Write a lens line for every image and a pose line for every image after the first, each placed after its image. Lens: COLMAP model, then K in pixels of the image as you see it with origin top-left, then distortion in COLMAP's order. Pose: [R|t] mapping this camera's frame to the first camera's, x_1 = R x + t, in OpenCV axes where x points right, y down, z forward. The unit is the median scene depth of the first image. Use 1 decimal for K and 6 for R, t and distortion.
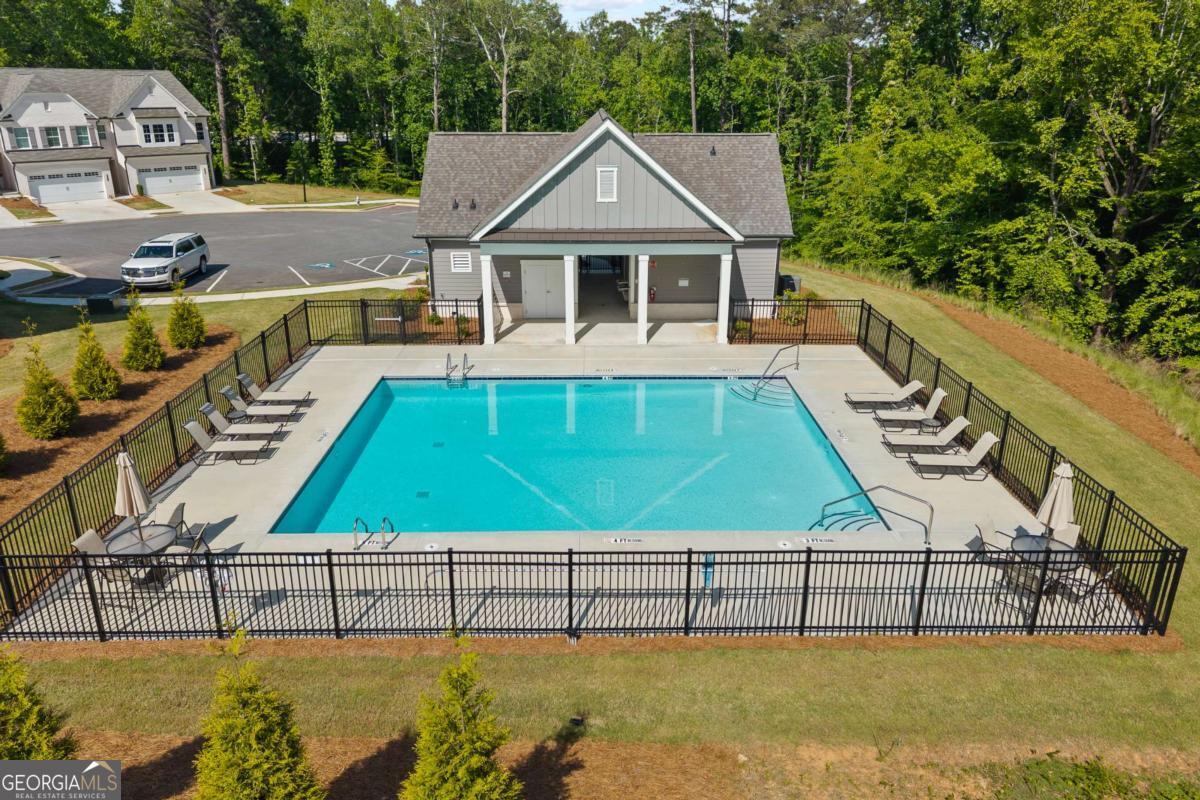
lens RADIAL K [[806.0, 0, 599.1], [0, 806.0, 347.0], [0, 0, 1]] dist [0.006816, -0.002918]
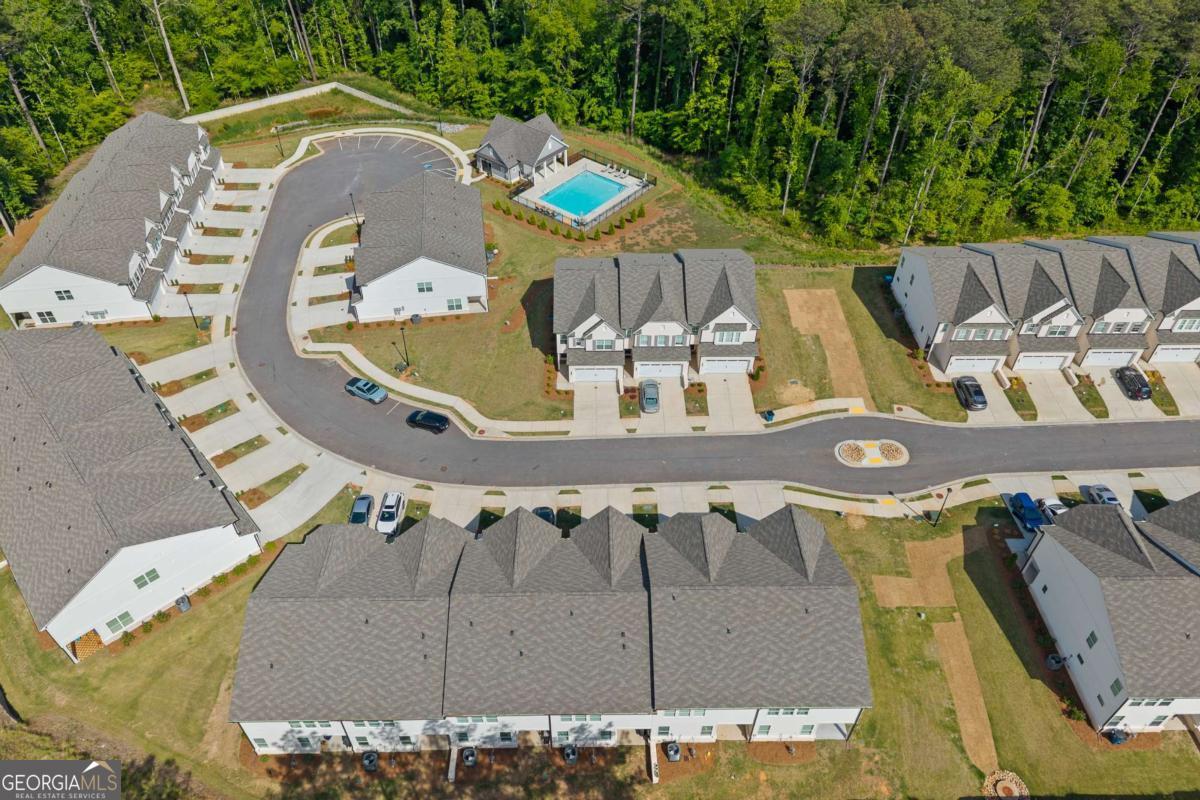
lens RADIAL K [[834.9, 0, 626.1], [0, 834.9, 361.9], [0, 0, 1]] dist [0.003014, -0.002000]
pose [[0.615492, -0.505880, 0.604364, -2.029063], [0.218667, 0.846323, 0.485718, -0.855197], [-0.757202, -0.166801, 0.631524, -1.656472]]
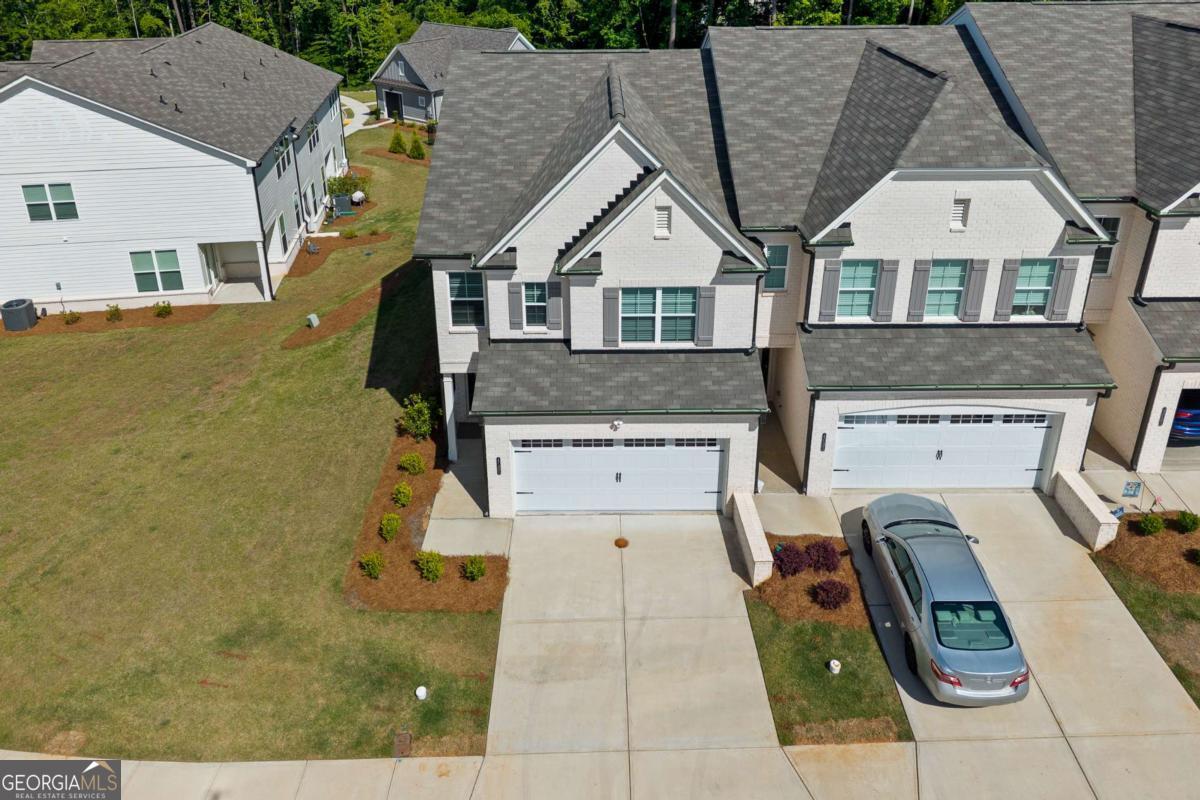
lens RADIAL K [[863.0, 0, 600.9], [0, 863.0, 223.4], [0, 0, 1]] dist [0.007186, 0.001793]
pose [[0.639363, -0.266498, 0.721245, -1.110442], [0.240887, 0.960219, 0.141258, -0.010767], [-0.730197, 0.083424, 0.678124, -0.578270]]
